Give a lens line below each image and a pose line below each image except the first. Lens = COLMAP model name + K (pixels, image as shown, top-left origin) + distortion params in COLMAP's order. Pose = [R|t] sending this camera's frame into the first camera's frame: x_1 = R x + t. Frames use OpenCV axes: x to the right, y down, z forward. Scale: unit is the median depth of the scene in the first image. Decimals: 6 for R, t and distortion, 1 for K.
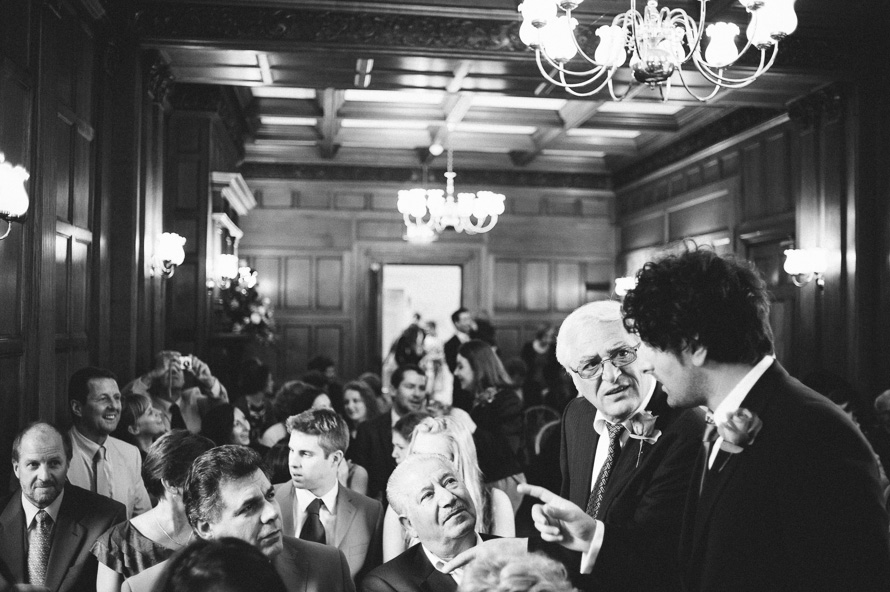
lens RADIAL K [[945.6, 0, 441.5], [0, 945.6, 292.1], [0, 0, 1]] dist [-0.033324, 0.000000]
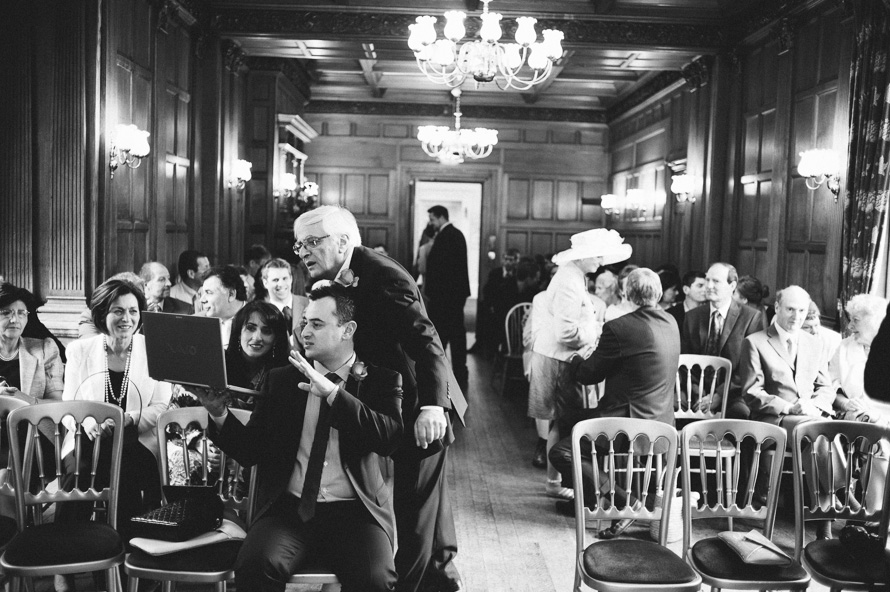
lens RADIAL K [[945.6, 0, 448.4], [0, 945.6, 297.0], [0, 0, 1]] dist [-0.033324, 0.000000]
pose [[0.992882, 0.028969, -0.115523, 0.146583], [-0.017841, 0.995201, 0.096216, 0.003822], [0.117756, -0.093470, 0.988634, -0.315892]]
